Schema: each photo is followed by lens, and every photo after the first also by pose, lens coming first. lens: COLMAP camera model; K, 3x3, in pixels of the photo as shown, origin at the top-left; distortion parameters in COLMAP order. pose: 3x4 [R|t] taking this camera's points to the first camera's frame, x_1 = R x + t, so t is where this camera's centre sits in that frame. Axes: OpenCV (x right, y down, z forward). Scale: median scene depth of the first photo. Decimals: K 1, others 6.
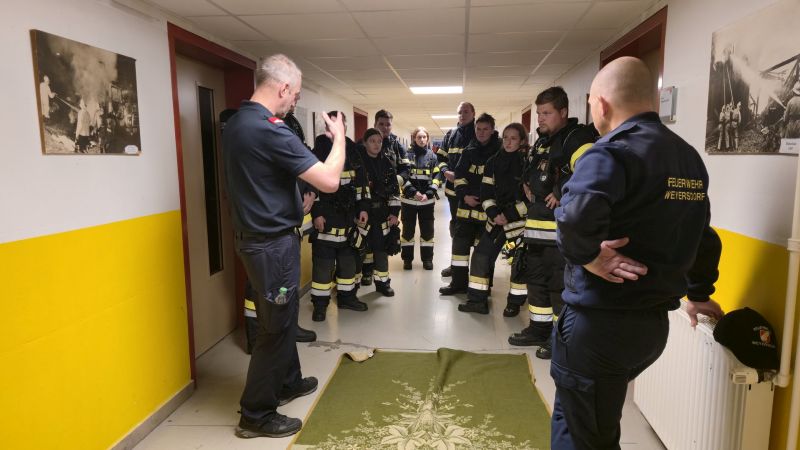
lens RADIAL K [[525.9, 0, 400.2], [0, 525.9, 224.4], [0, 0, 1]] dist [-0.004349, -0.002439]
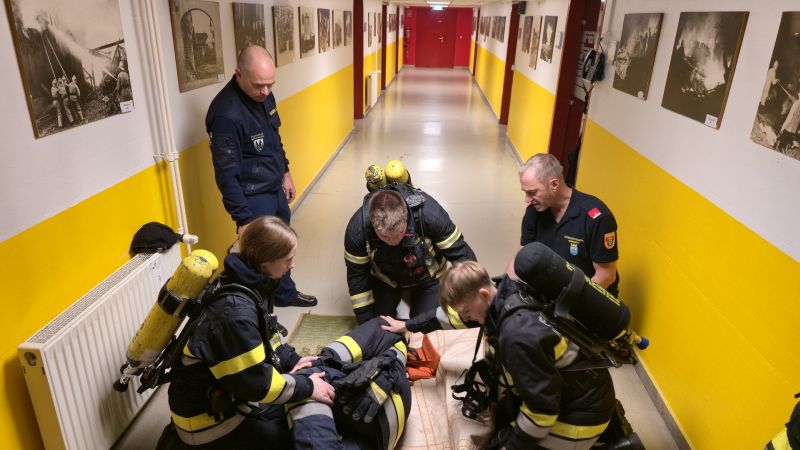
lens RADIAL K [[525.9, 0, 399.3], [0, 525.9, 225.3], [0, 0, 1]] dist [-0.004349, -0.002439]
pose [[-0.999632, -0.011353, -0.024621, 0.024157], [-0.021918, 0.872925, 0.487363, -0.491577], [0.015959, 0.487723, -0.872852, 2.046274]]
